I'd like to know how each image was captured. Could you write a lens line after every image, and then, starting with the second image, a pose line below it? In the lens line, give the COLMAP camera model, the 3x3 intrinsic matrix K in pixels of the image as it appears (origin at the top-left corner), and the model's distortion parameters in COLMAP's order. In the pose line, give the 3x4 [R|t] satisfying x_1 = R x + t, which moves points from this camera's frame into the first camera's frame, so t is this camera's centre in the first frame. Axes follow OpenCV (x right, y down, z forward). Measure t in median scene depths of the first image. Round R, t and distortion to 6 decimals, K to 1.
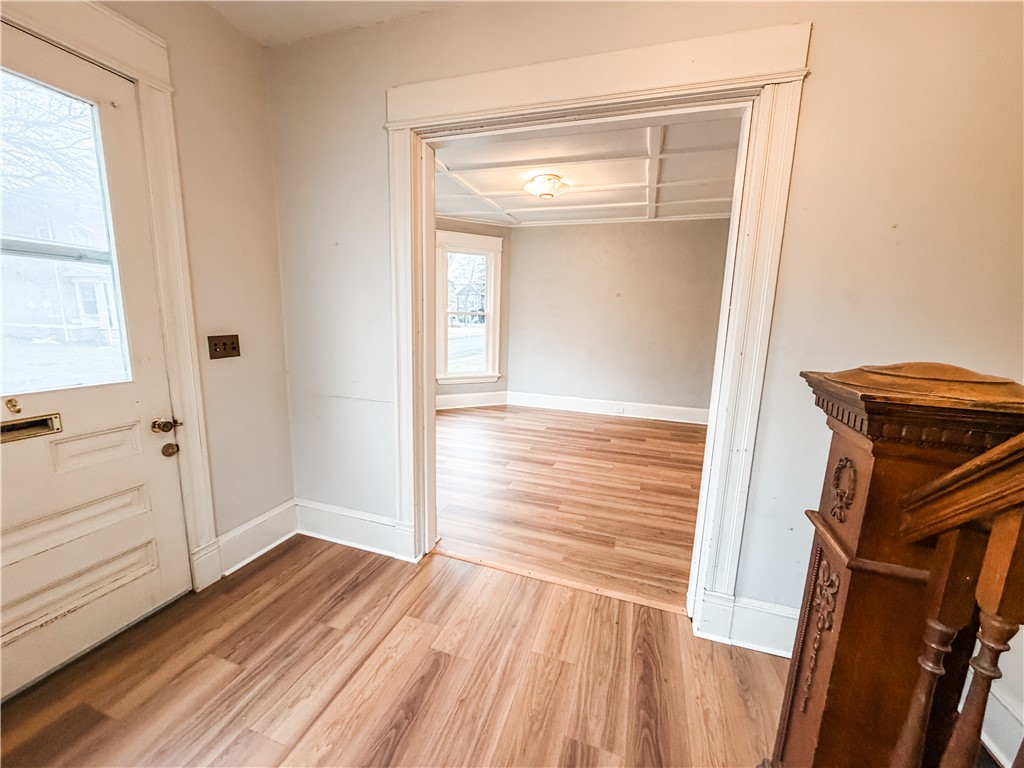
lens RADIAL K [[408.3, 0, 508.4], [0, 408.3, 385.5], [0, 0, 1]] dist [-0.000631, 0.000458]
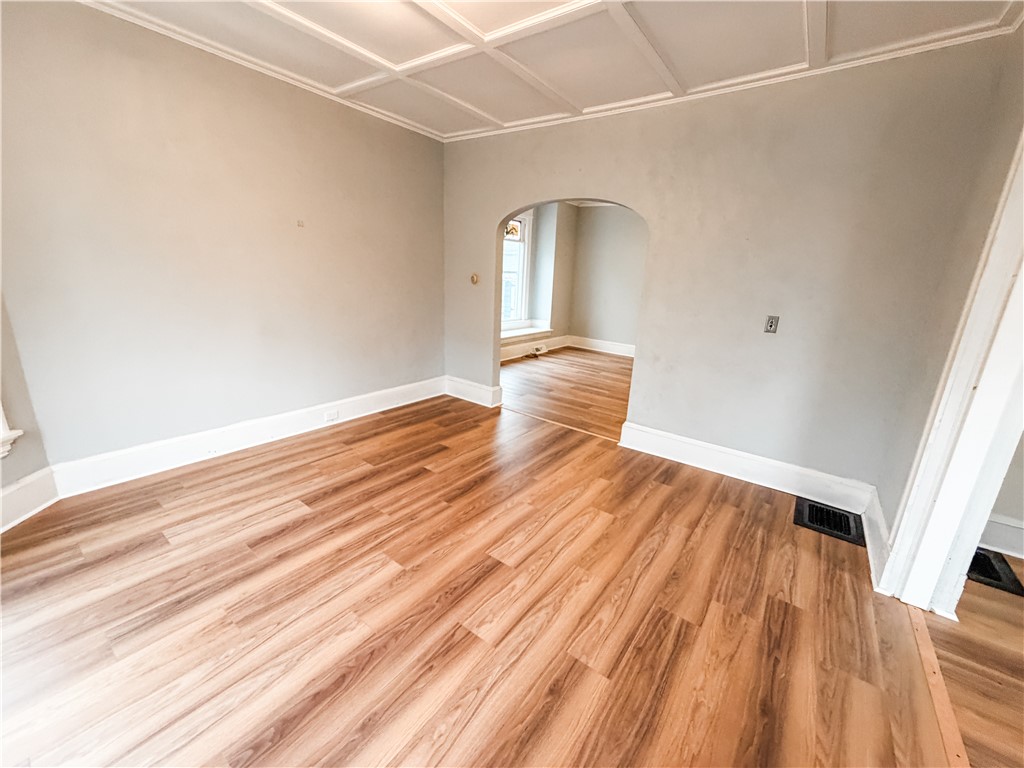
lens RADIAL K [[408.3, 0, 508.4], [0, 408.3, 385.5], [0, 0, 1]] dist [-0.000631, 0.000458]
pose [[0.317411, -0.266529, 0.910062, -0.367176], [0.125812, 0.963042, 0.238165, -0.181743], [-0.939905, 0.038901, 0.339212, 0.942153]]
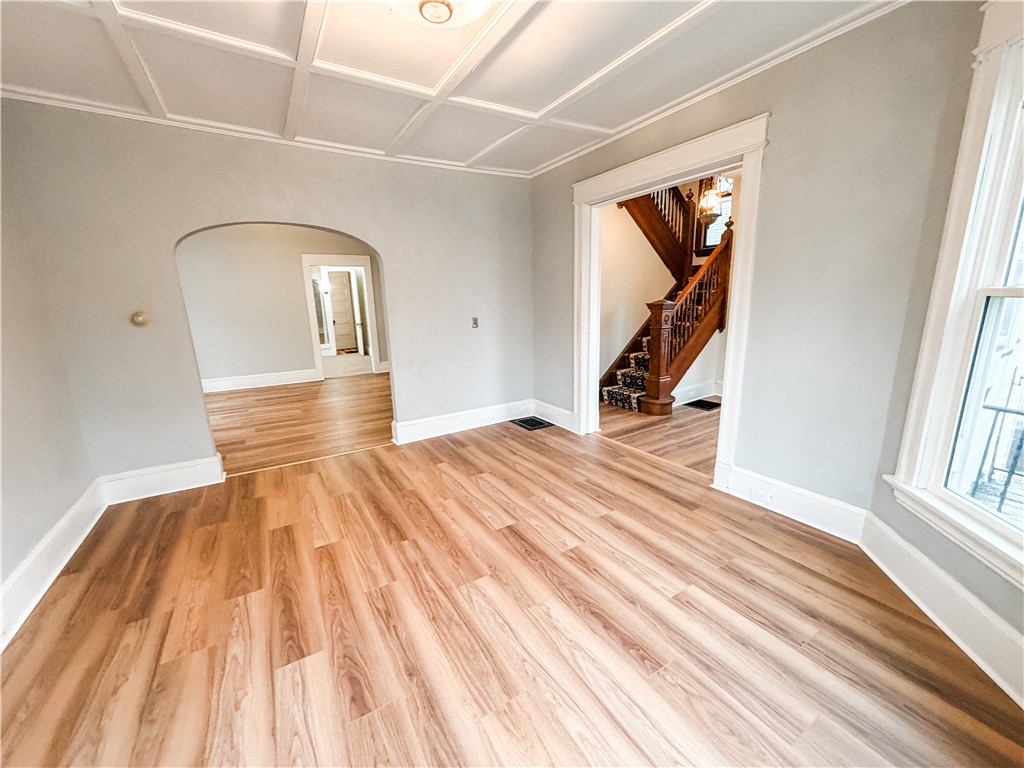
lens RADIAL K [[408.3, 0, 508.4], [0, 408.3, 385.5], [0, 0, 1]] dist [-0.000631, 0.000458]
pose [[-0.765781, -0.149506, 0.625482, -0.324032], [0.113433, 0.925952, 0.360203, -0.307335], [-0.633018, 0.346787, -0.692117, 1.631133]]
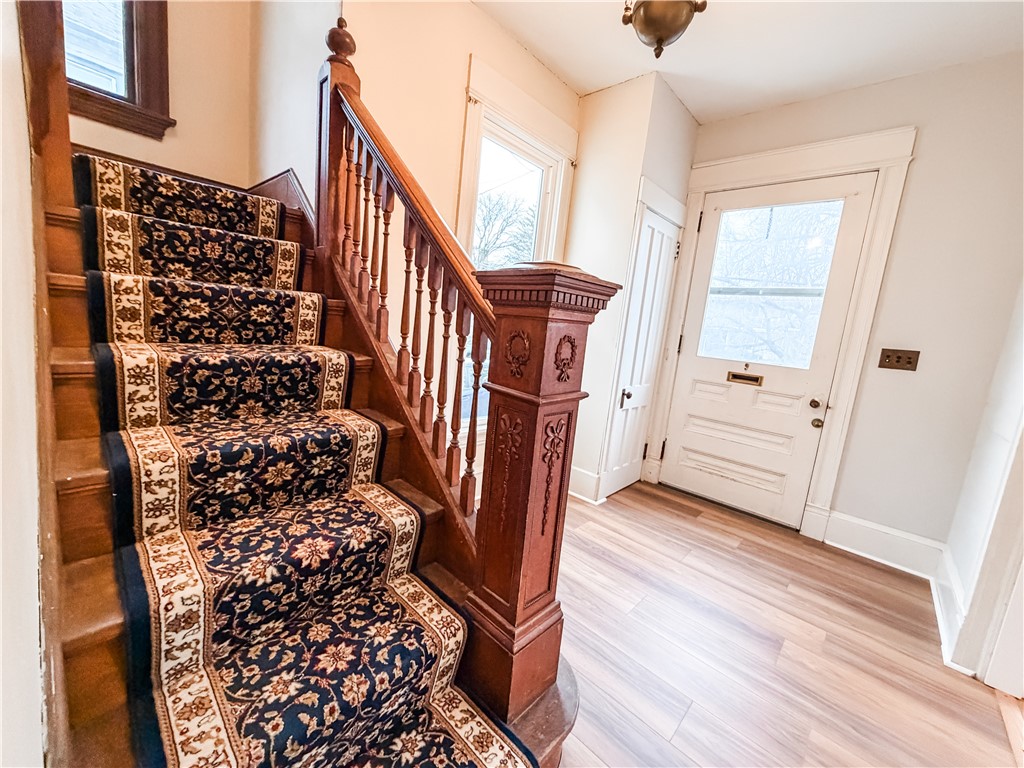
lens RADIAL K [[408.3, 0, 508.4], [0, 408.3, 385.5], [0, 0, 1]] dist [-0.000631, 0.000458]
pose [[-0.416523, 0.069462, -0.906468, 0.493214], [-0.261116, 0.945925, 0.192469, 0.023777], [0.870820, 0.316861, -0.375862, 0.314120]]
